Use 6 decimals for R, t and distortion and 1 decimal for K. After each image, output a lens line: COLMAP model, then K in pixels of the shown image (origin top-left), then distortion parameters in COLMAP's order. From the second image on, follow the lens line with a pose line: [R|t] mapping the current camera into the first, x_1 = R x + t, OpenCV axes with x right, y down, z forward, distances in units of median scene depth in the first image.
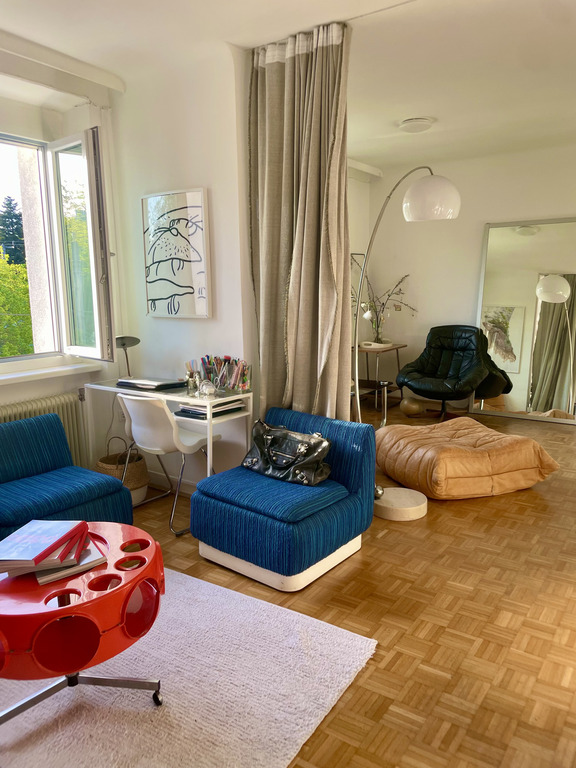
lens RADIAL K [[581.7, 0, 295.9], [0, 581.7, 381.5], [0, 0, 1]] dist [0.097078, -0.136984]
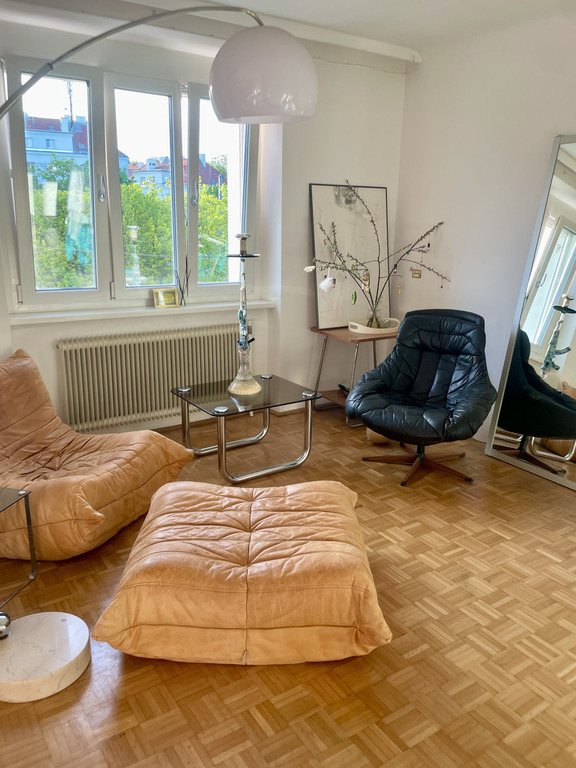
lens RADIAL K [[604.9, 0, 325.0], [0, 604.9, 386.8], [0, 0, 1]] dist [0.135080, -0.159328]
pose [[0.936724, 0.114215, -0.330912, 0.881557], [-0.082101, 0.990590, 0.109501, -0.181162], [0.340305, -0.075404, 0.937287, 0.862712]]
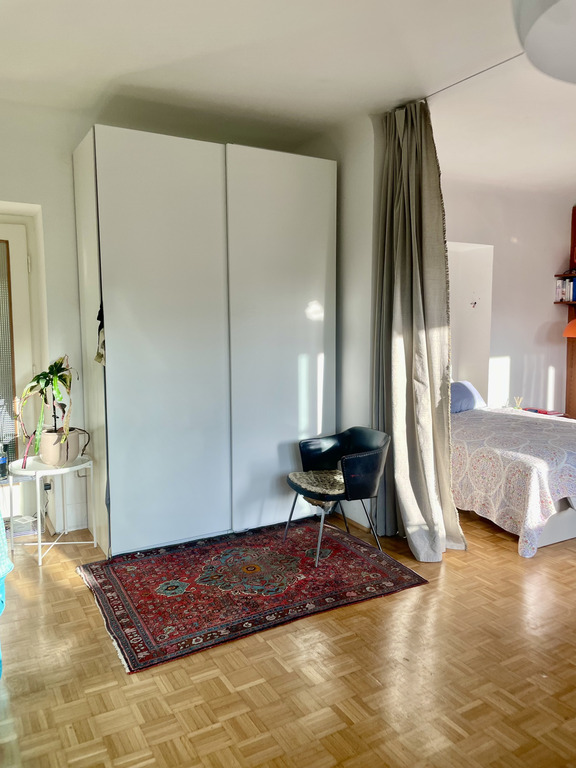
lens RADIAL K [[581.7, 0, 295.9], [0, 581.7, 381.5], [0, 0, 1]] dist [0.097078, -0.136984]
pose [[-0.901940, -0.032123, 0.430664, 0.451239], [0.080598, 0.967188, 0.240938, -0.375399], [-0.424273, 0.252022, -0.869757, 2.244164]]
